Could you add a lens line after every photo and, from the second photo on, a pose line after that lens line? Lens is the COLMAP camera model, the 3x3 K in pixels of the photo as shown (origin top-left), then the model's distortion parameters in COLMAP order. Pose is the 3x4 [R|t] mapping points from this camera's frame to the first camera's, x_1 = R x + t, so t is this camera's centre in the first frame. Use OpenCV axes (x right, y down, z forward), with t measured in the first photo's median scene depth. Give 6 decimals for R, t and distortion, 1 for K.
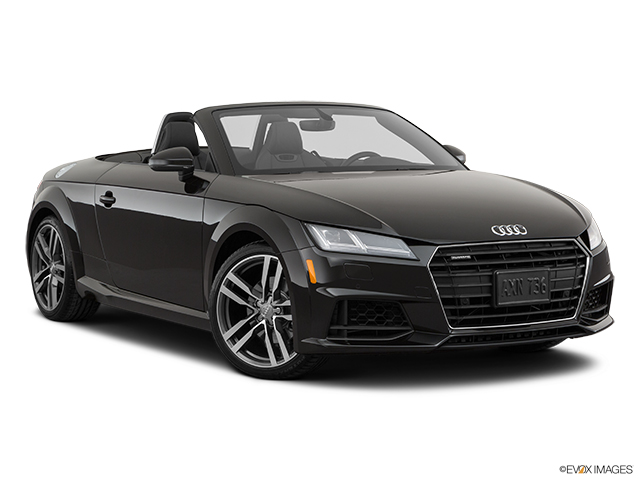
lens RADIAL K [[1482.6, 0, 320.4], [0, 1482.6, 241.5], [0, 0, 1]] dist [-0.014711, 0.000000]
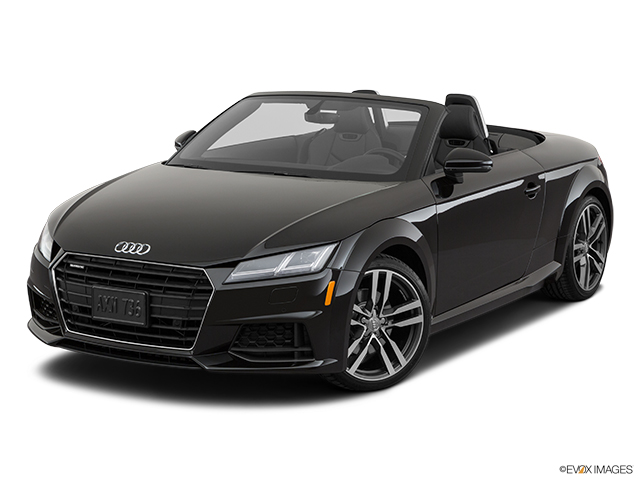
lens RADIAL K [[1482.6, 0, 321.2], [0, 1482.6, 241.0], [0, 0, 1]] dist [-0.014711, 0.000000]
pose [[0.460933, 0.145650, -0.875401, 1.085998], [-0.070555, 0.989332, 0.127455, -0.152448], [0.884626, 0.003016, 0.466292, 0.659463]]
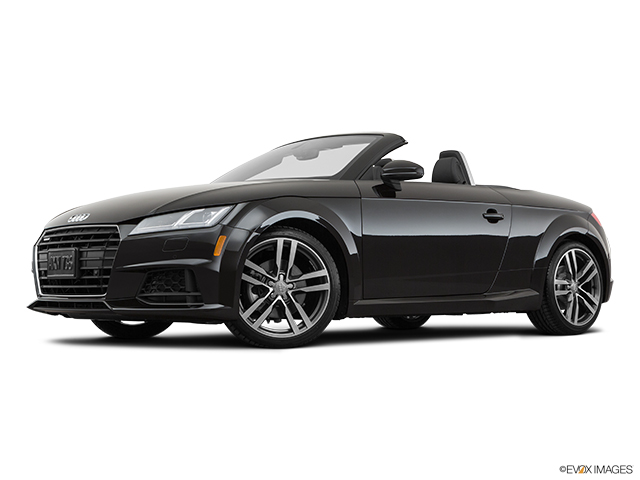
lens RADIAL K [[1052.8, 0, 319.3], [0, 1052.8, 239.4], [0, 0, 1]] dist [-0.034520, 0.000000]
pose [[0.189867, -0.043007, -0.980867, 1.025244], [-0.067478, 0.996106, -0.056737, 0.046142], [0.979488, 0.076960, 0.186226, 1.056516]]
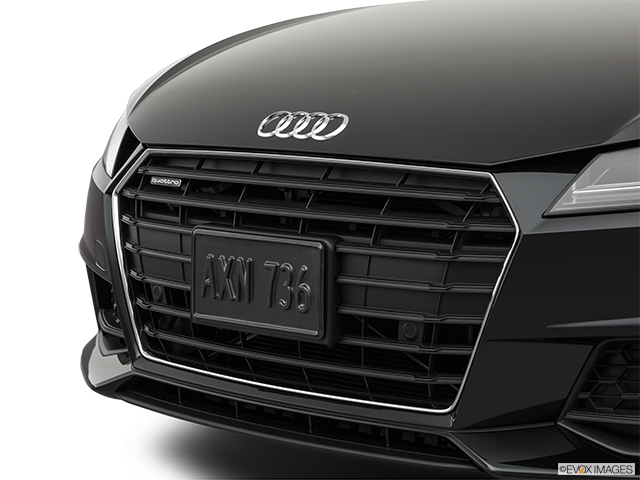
lens RADIAL K [[1871.5, 0, 320.8], [0, 1871.5, 239.0], [0, 0, 1]] dist [-0.082592, 0.000000]
pose [[0.243883, 0.105755, -0.964021, 0.582231], [-0.073243, 0.993206, 0.090427, -0.022140], [0.967035, 0.048554, 0.249972, 0.911229]]
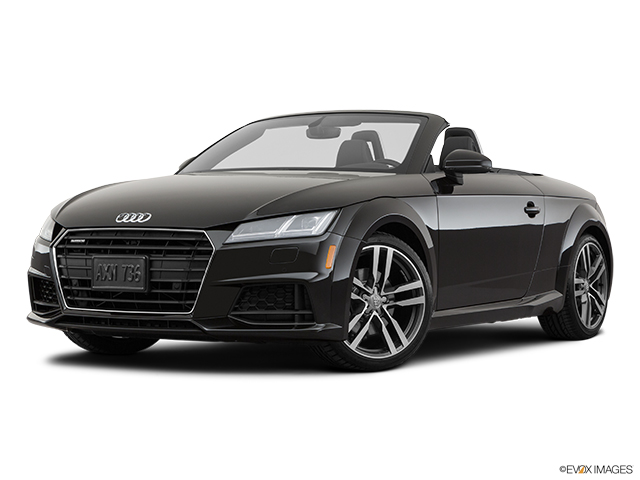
lens RADIAL K [[1428.5, 0, 318.1], [0, 1428.5, 237.4], [0, 0, 1]] dist [0.021433, 0.000000]
pose [[0.455682, 0.008247, -0.890104, 1.068626], [-0.070019, 0.997191, -0.026606, 0.023193], [0.887384, 0.074448, 0.454980, 0.686079]]
